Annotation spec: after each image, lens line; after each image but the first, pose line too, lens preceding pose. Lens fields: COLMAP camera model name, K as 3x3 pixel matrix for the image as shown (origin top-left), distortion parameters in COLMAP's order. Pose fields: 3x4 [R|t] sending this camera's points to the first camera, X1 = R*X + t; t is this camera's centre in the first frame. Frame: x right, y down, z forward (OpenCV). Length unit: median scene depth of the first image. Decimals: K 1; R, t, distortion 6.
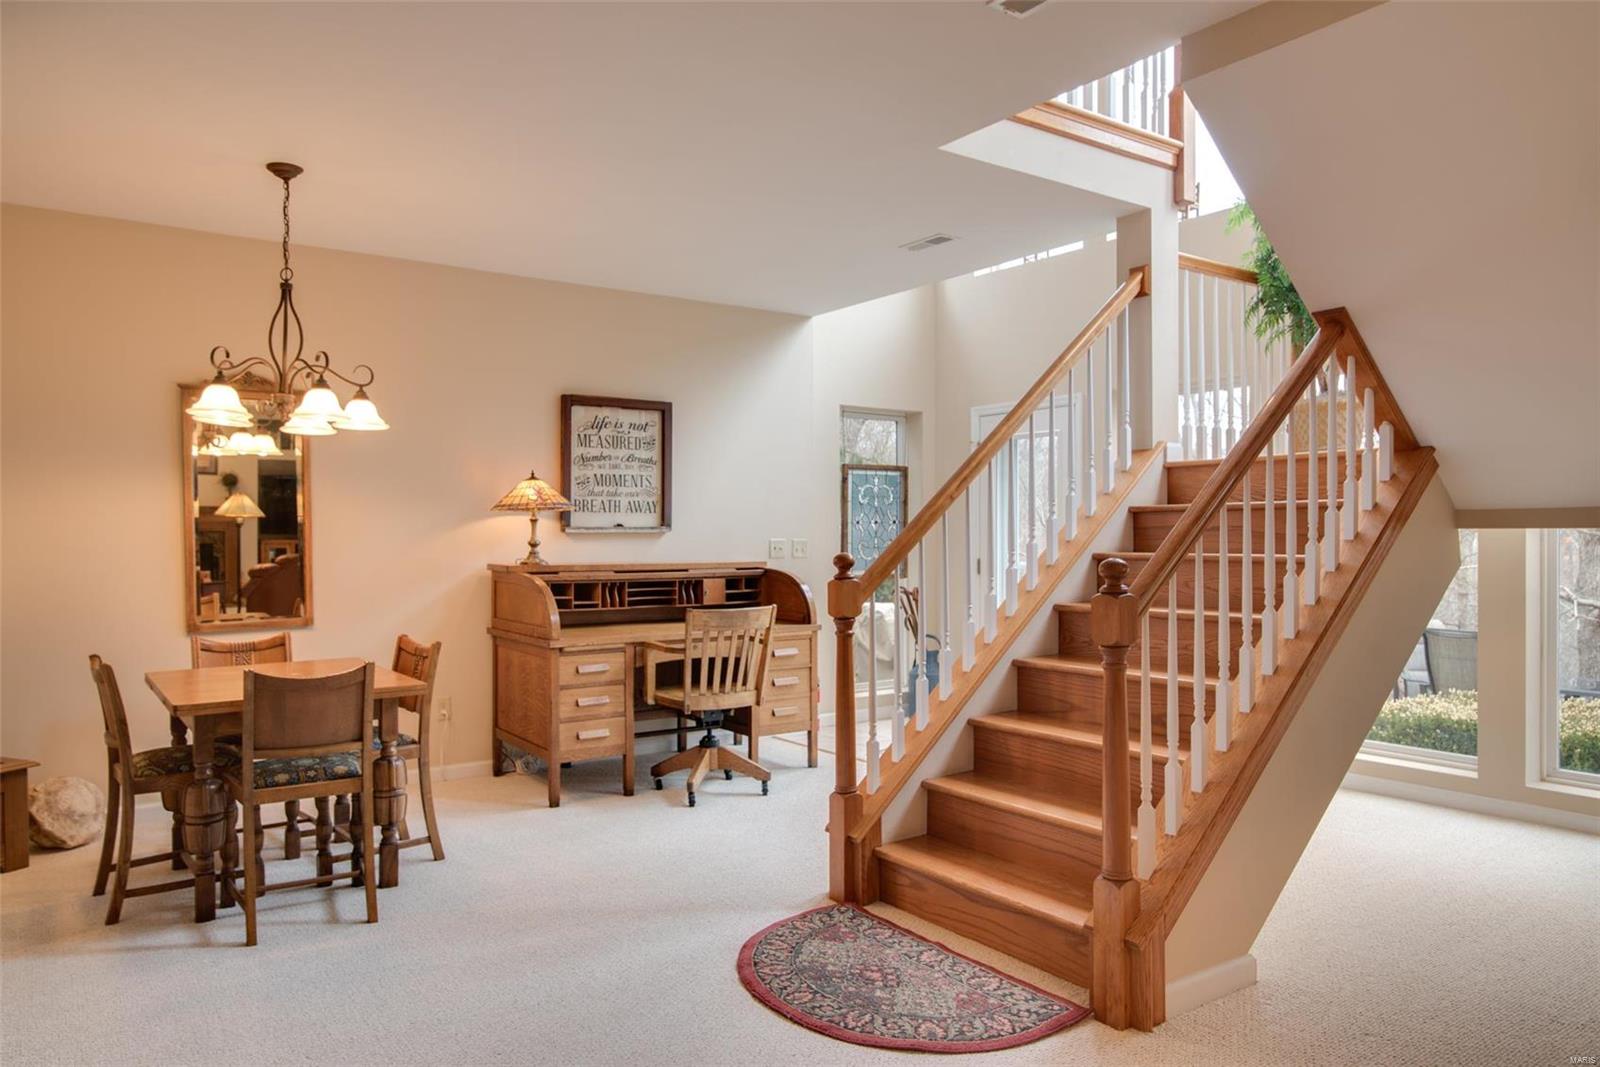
lens RADIAL K [[1083.0, 0, 800.0], [0, 1083.0, 533.5], [0, 0, 1]] dist [-0.000733, 0.000065]
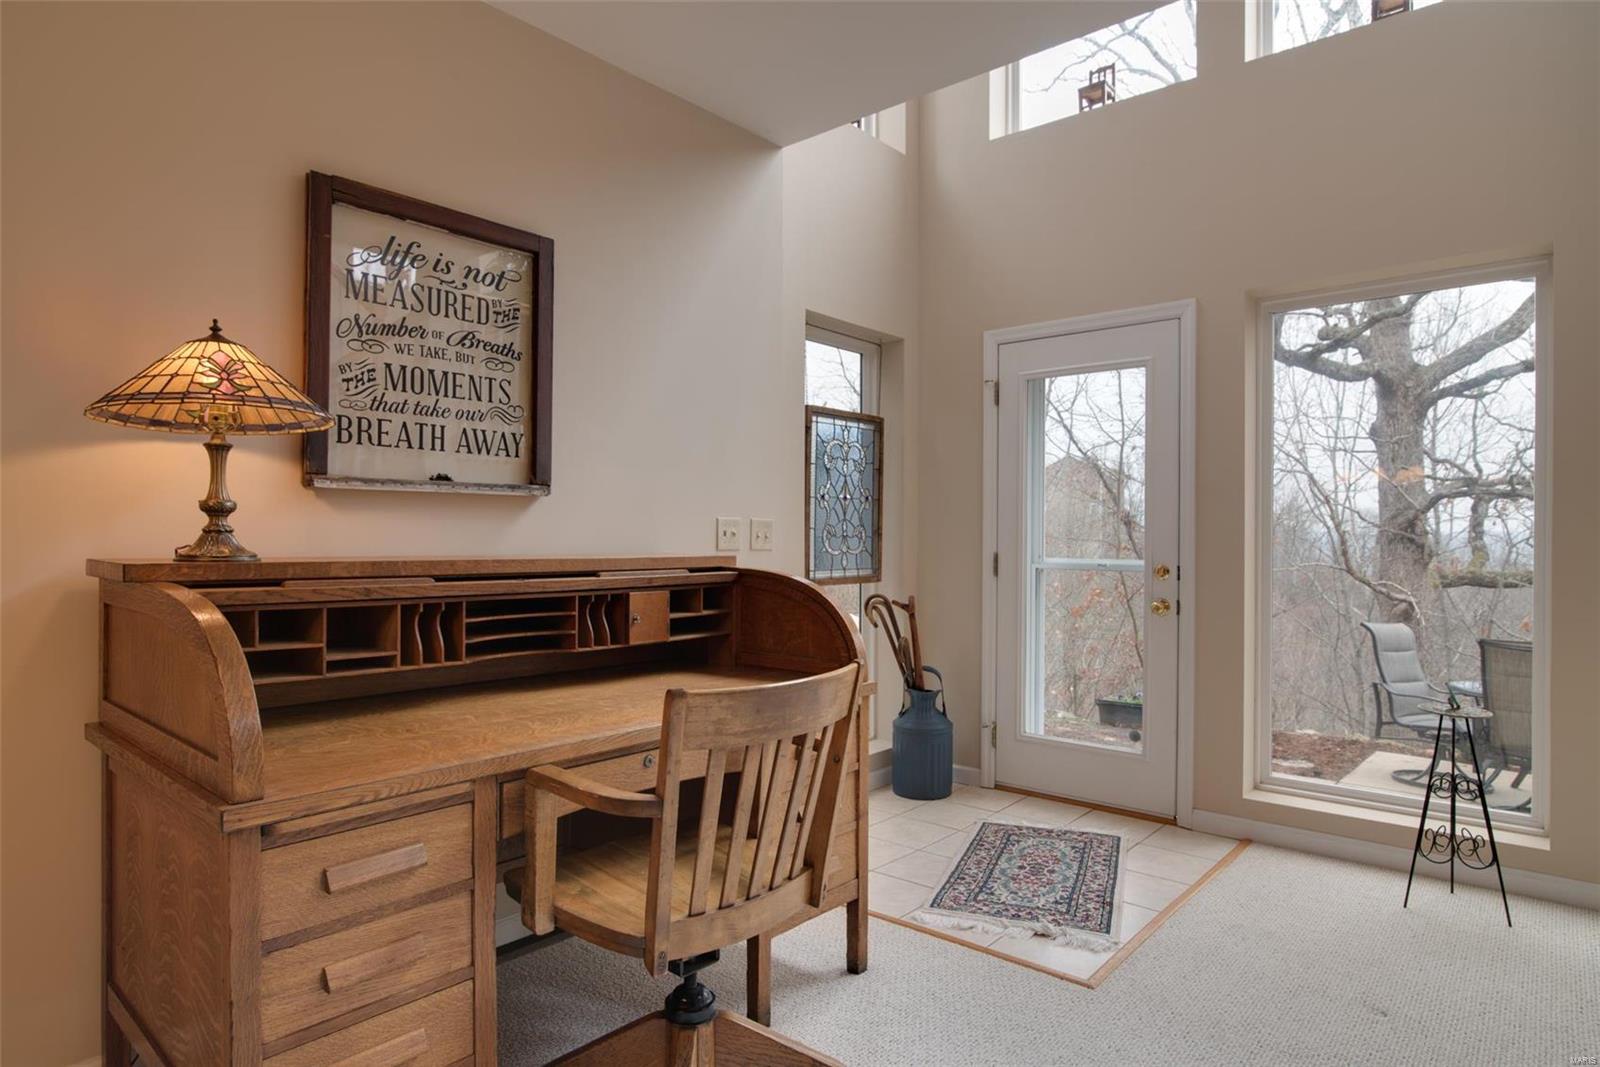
lens RADIAL K [[898.9, 0, 800.0], [0, 898.9, 533.5], [0, 0, 1]] dist [-0.009992, -0.000339]
pose [[0.970154, 0.008563, 0.242340, -0.112876], [-0.008088, 0.999963, -0.002953, 0.016946], [-0.242356, 0.000905, 0.970187, 0.597733]]
